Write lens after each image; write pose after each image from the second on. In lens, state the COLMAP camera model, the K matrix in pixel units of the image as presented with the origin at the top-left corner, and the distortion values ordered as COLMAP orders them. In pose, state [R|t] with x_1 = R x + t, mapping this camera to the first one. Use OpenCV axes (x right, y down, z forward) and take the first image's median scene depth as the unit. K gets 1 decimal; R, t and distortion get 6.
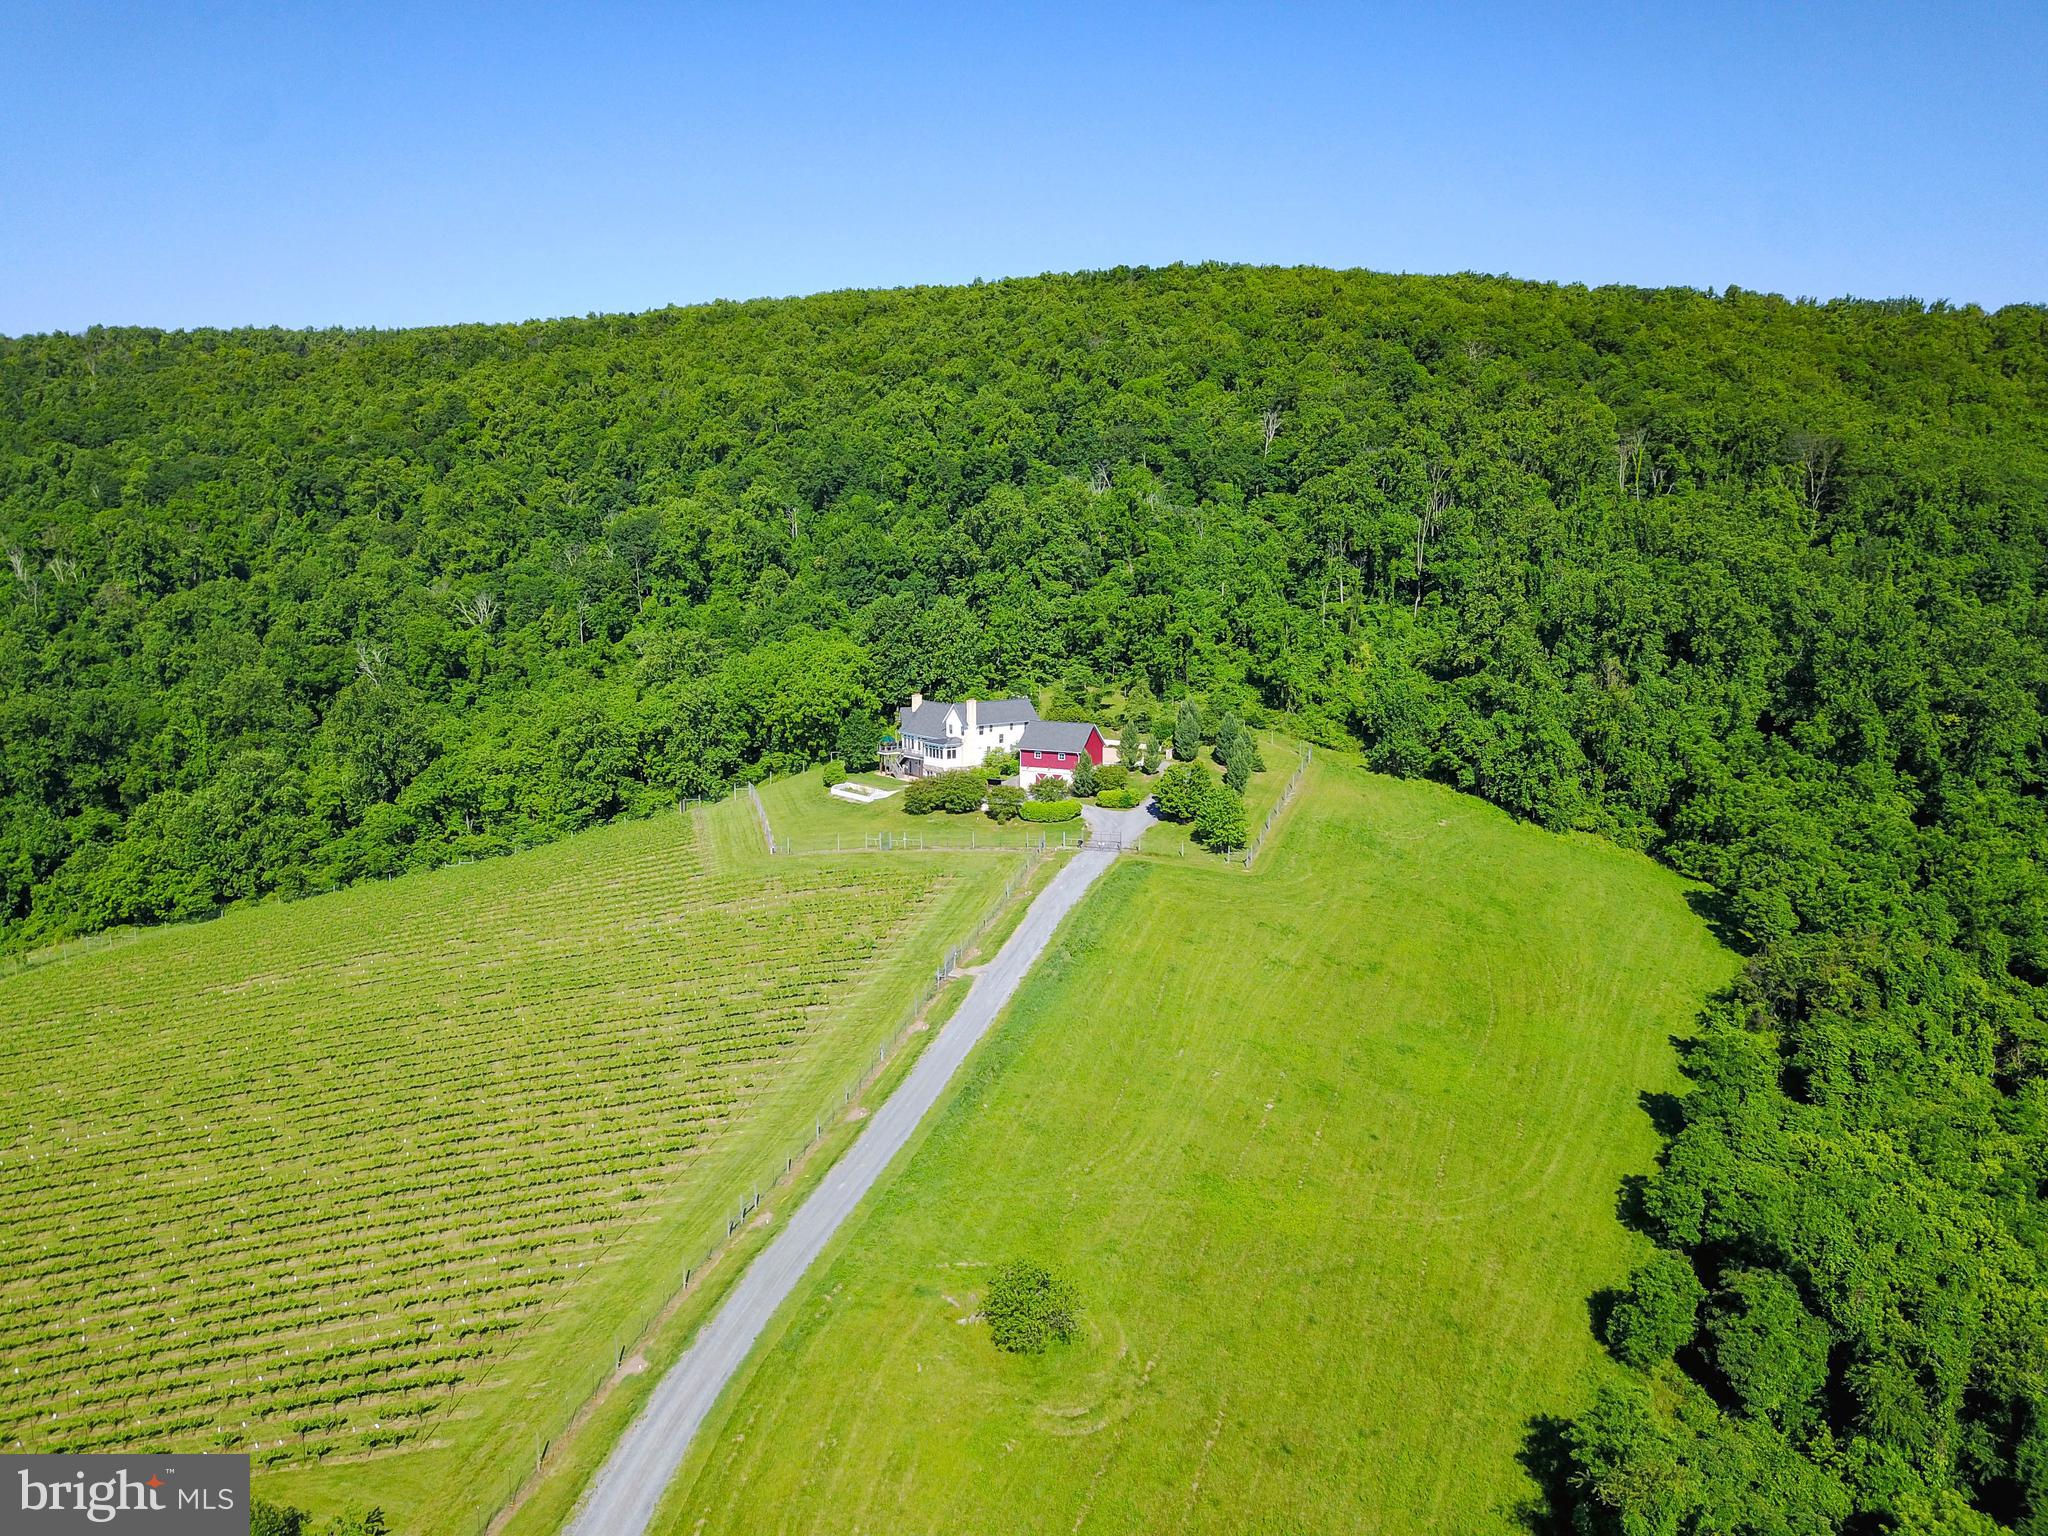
lens RADIAL K [[1556.1, 0, 1024.0], [0, 1556.1, 768.0], [0, 0, 1]] dist [0.042924, -0.000440]
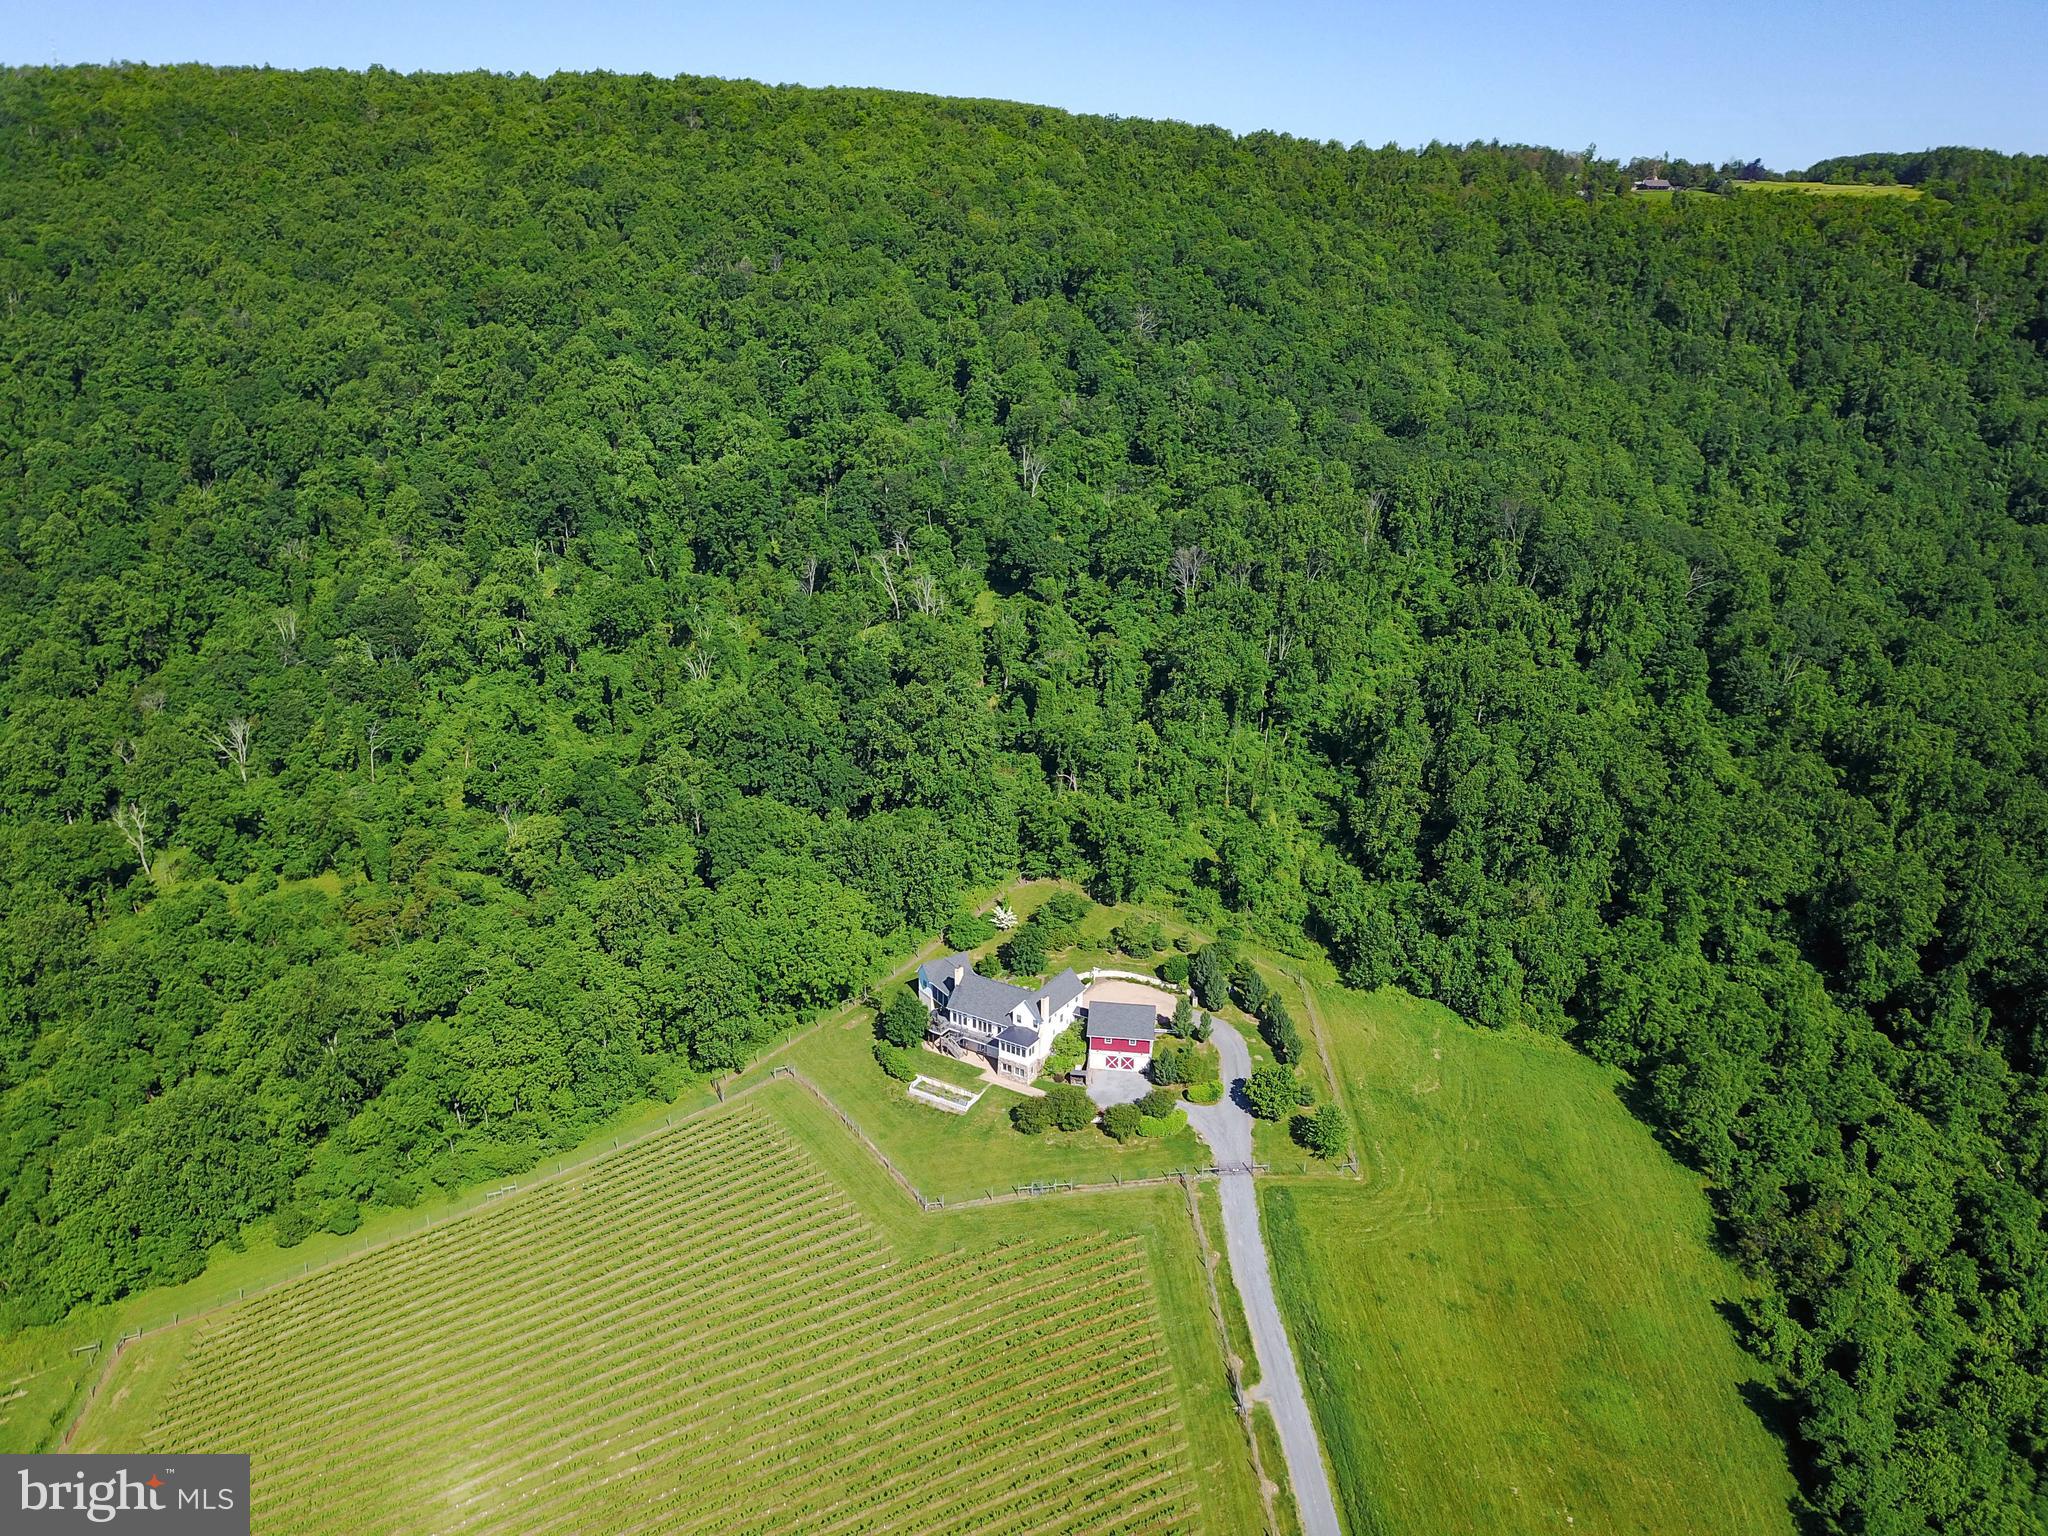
lens RADIAL K [[1556.1, 0, 1024.0], [0, 1556.1, 768.0], [0, 0, 1]] dist [0.042924, -0.000440]
pose [[0.937287, -0.101014, 0.333599, -0.373868], [0.038832, 0.981389, 0.188062, -0.385511], [-0.346388, -0.163314, 0.923766, 0.039698]]
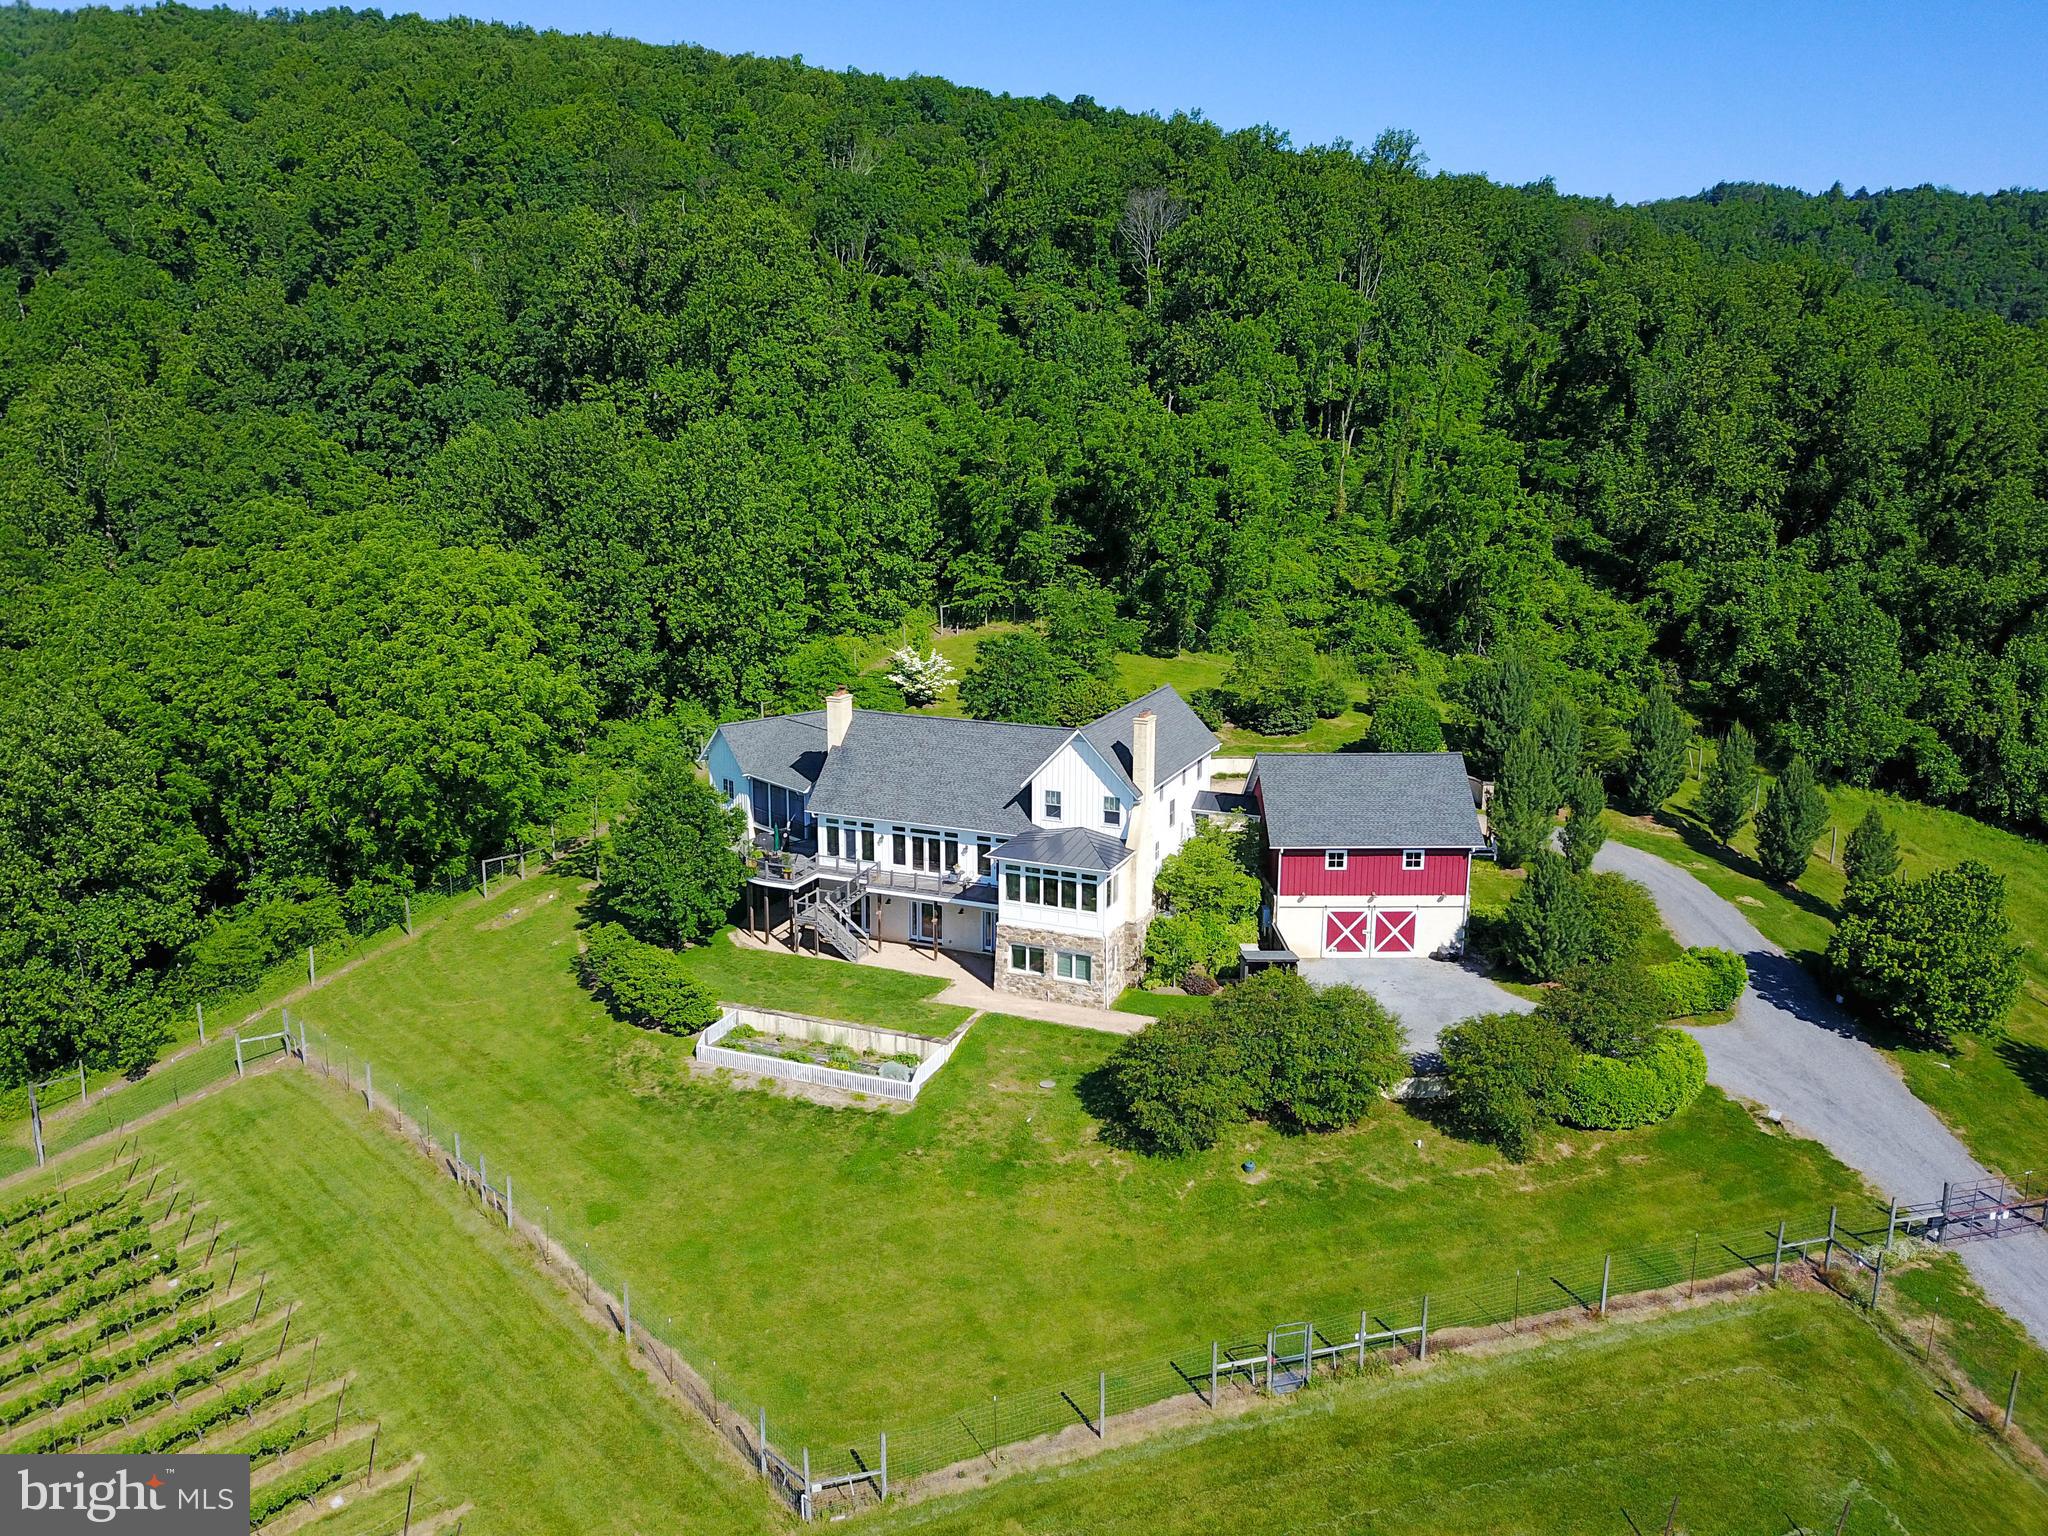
lens RADIAL K [[1572.4, 0, 1024.0], [0, 1572.4, 768.0], [0, 0, 1]] dist [0.007835, -0.000490]
pose [[0.872209, -0.105501, 0.477620, -0.204594], [0.065672, 0.992879, 0.099388, -0.064371], [-0.484705, -0.055320, 0.872927, 0.698513]]
